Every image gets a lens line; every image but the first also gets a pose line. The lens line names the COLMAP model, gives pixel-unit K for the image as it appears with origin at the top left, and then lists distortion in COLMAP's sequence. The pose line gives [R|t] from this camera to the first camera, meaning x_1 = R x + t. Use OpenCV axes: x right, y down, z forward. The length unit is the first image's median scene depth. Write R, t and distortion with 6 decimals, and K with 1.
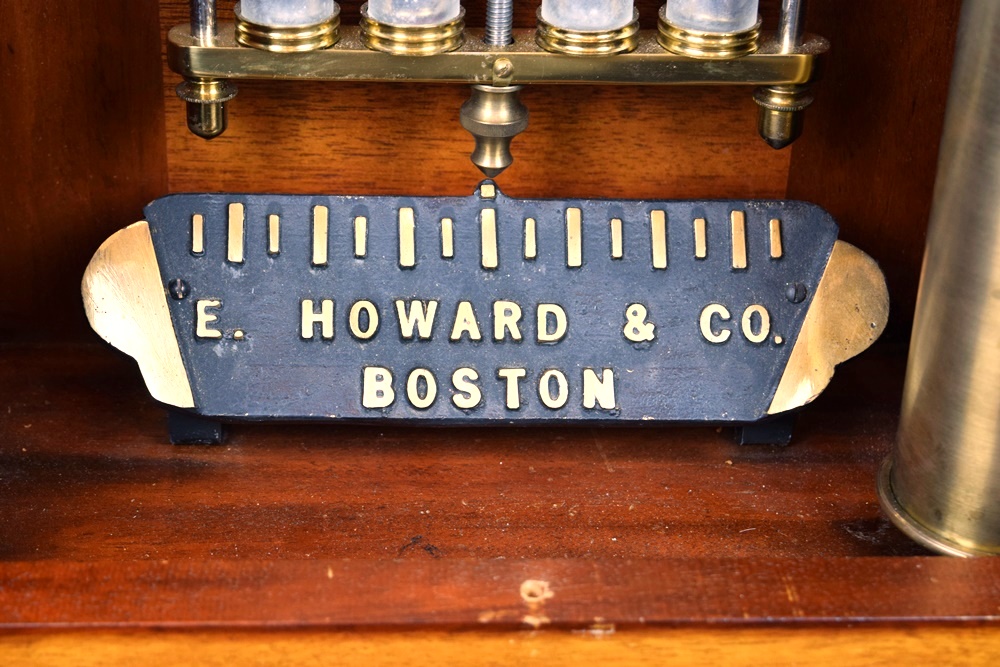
lens RADIAL K [[1837.1, 0, 499.3], [0, 1837.1, 328.0], [0, 0, 1]] dist [0.057381, 0.000000]
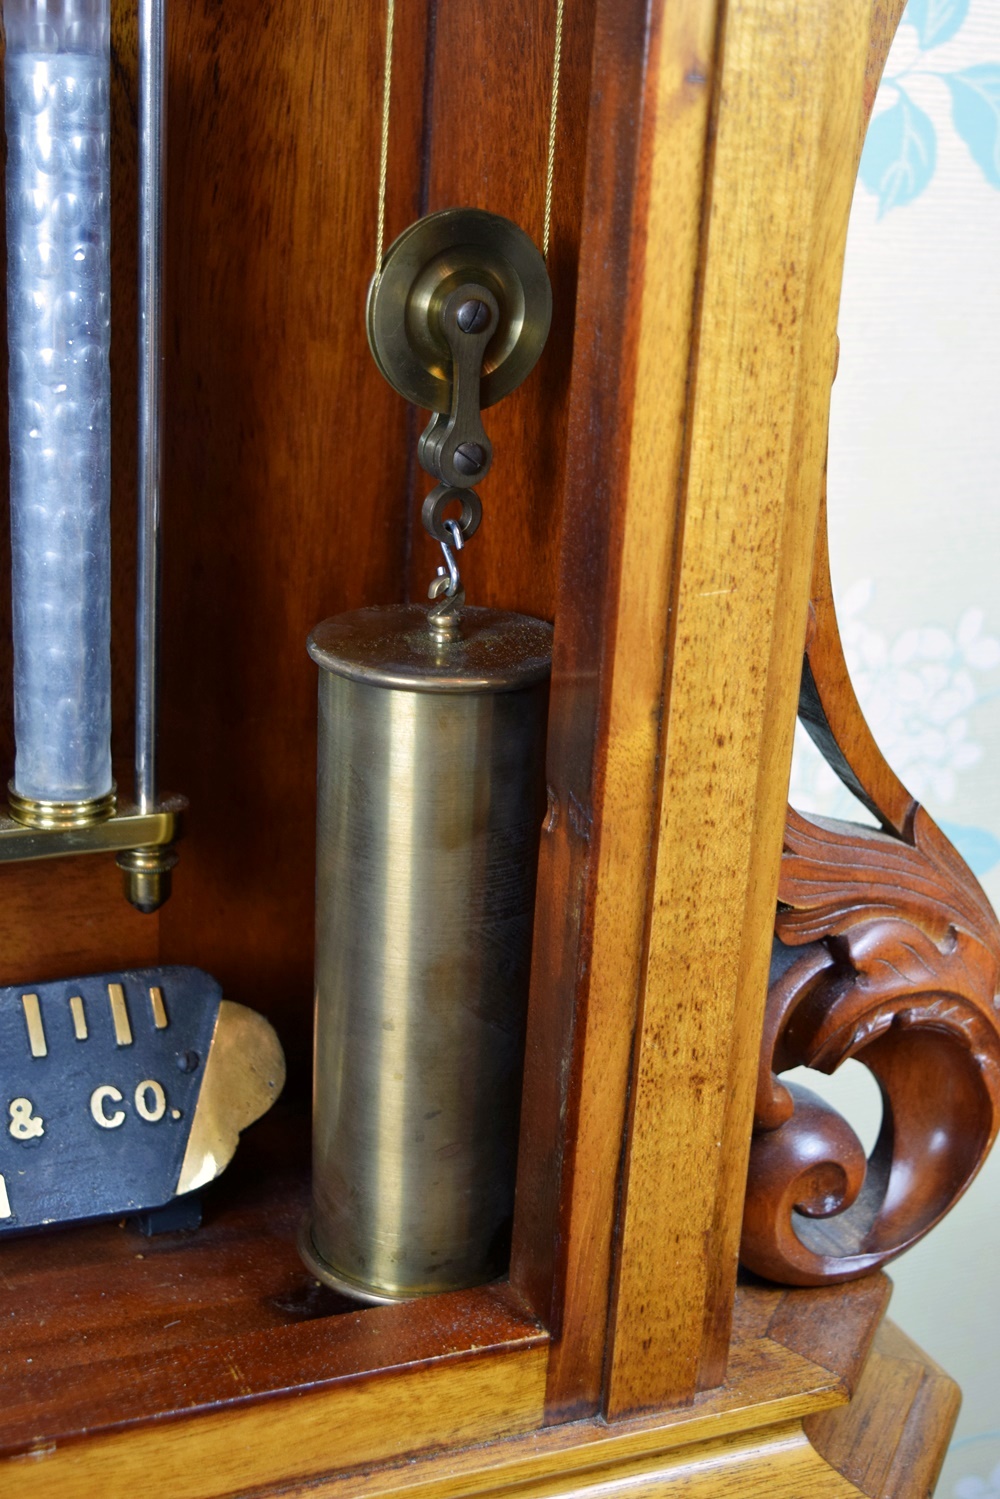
lens RADIAL K [[2229.2, 0, 501.8], [0, 2229.2, 749.3], [0, 0, 1]] dist [-0.011817, 0.000000]
pose [[0.936629, -0.097635, 0.336444, -0.057799], [0.153647, 0.977569, -0.144054, 0.013804], [-0.314832, 0.186618, 0.930620, -0.147134]]
